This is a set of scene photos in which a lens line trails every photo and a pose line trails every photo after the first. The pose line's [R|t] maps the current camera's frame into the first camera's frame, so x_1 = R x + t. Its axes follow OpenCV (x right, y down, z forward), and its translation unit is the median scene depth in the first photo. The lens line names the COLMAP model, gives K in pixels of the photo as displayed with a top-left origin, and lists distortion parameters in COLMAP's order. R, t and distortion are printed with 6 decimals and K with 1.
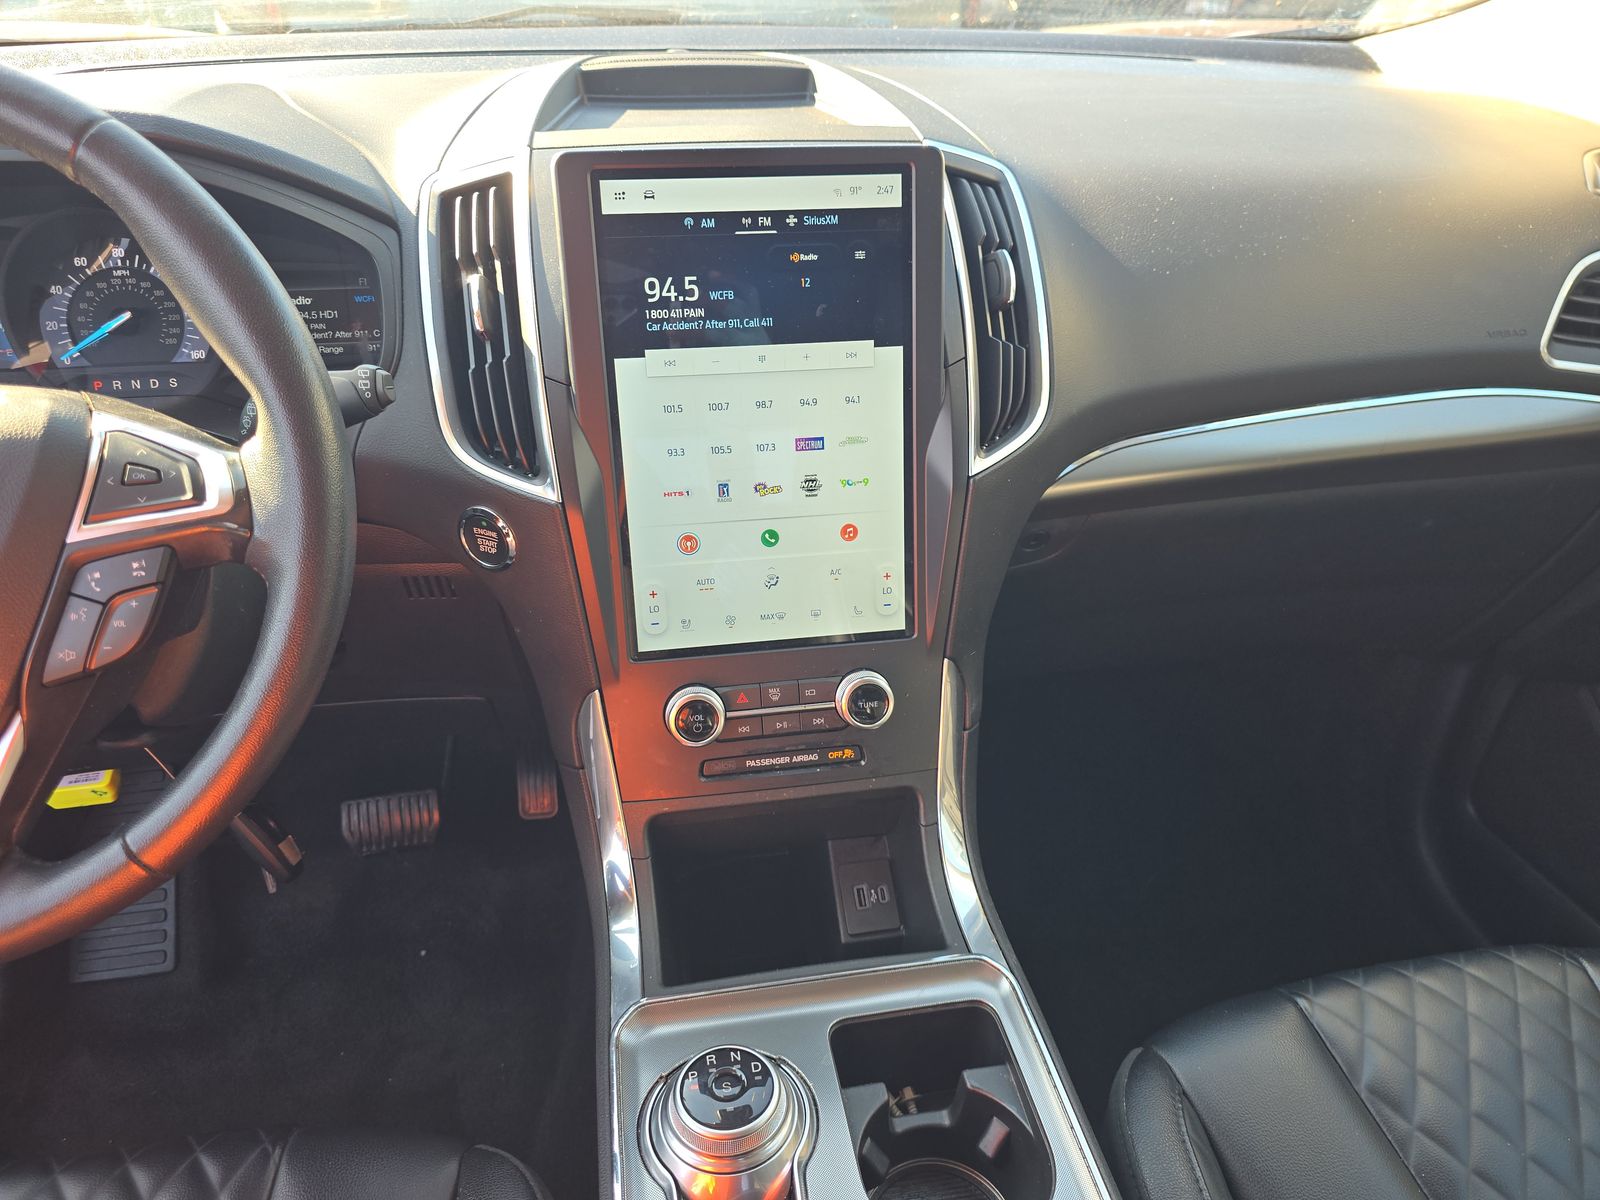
lens RADIAL K [[1080.1, 0, 802.2], [0, 1080.1, 594.4], [0, 0, 1]] dist [0.041224, -0.038365]
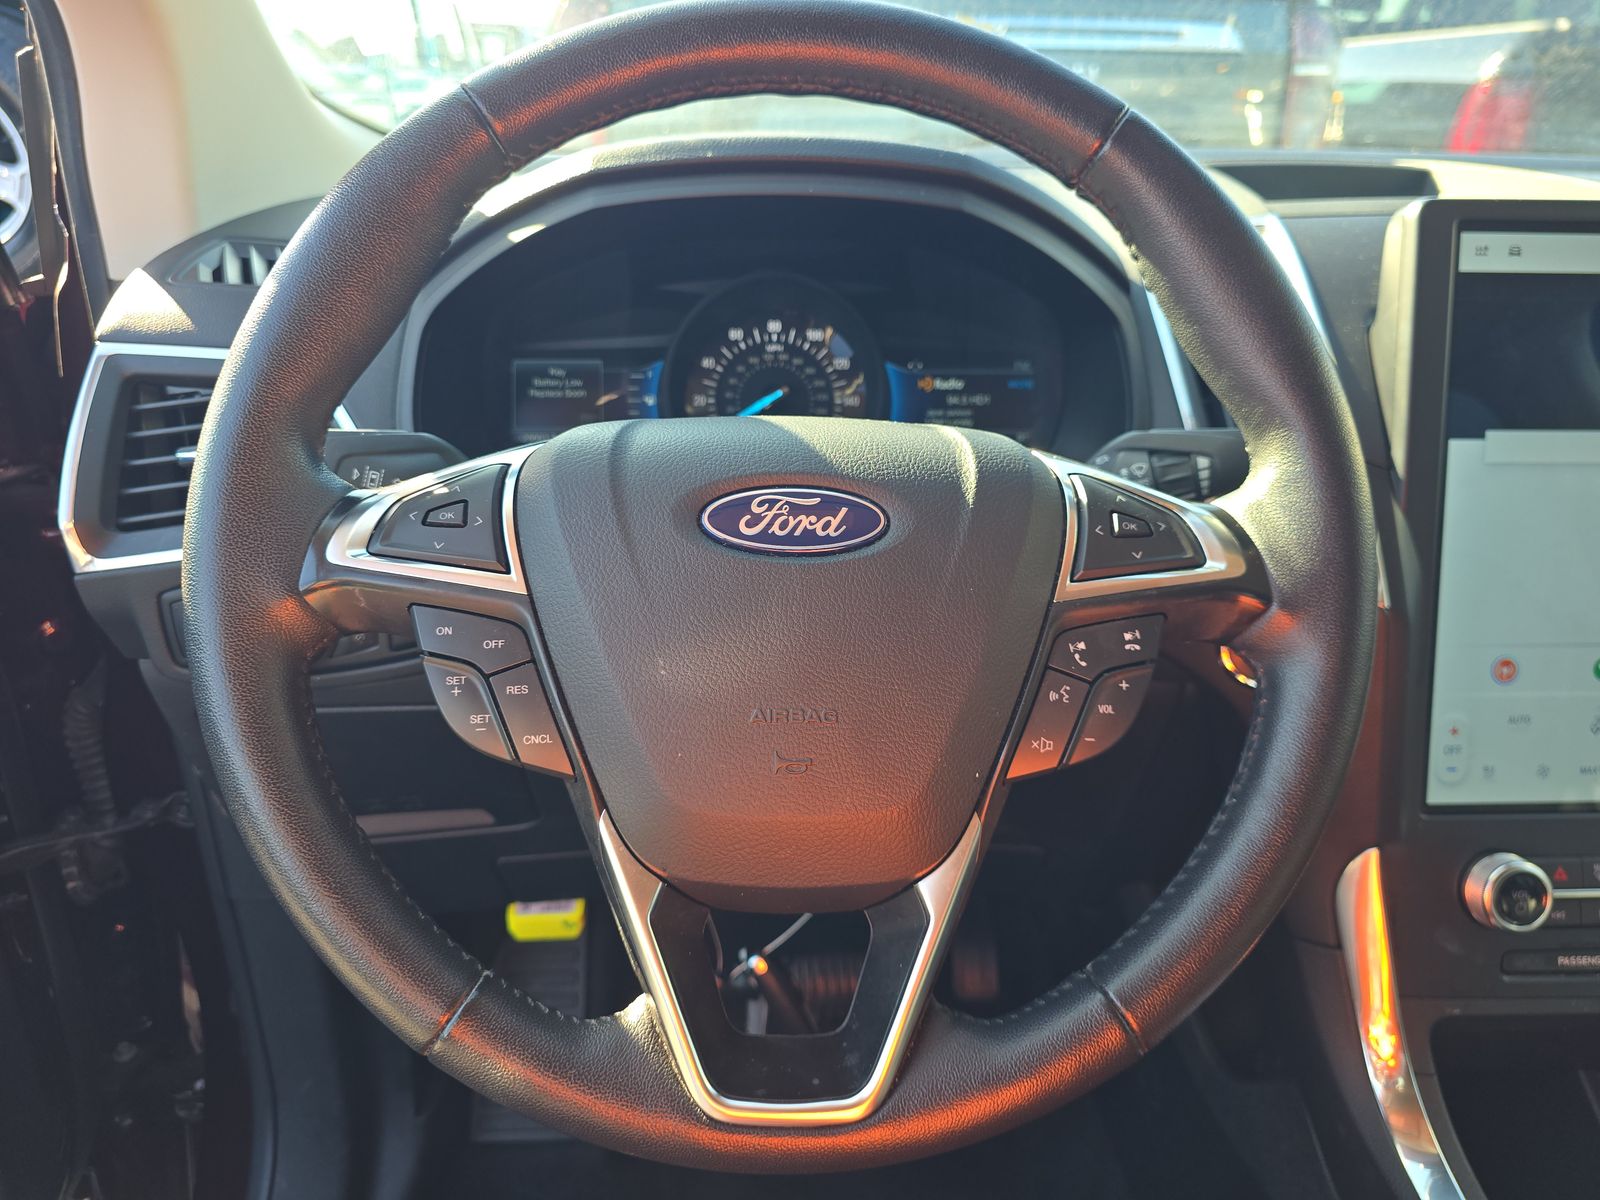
lens RADIAL K [[1080.1, 0, 802.2], [0, 1080.1, 594.4], [0, 0, 1]] dist [0.041224, -0.038365]
pose [[0.993228, 0.049537, -0.105090, -0.497042], [-0.065401, 0.986007, -0.153337, 0.051120], [0.096023, 0.159172, 0.982570, 0.133773]]
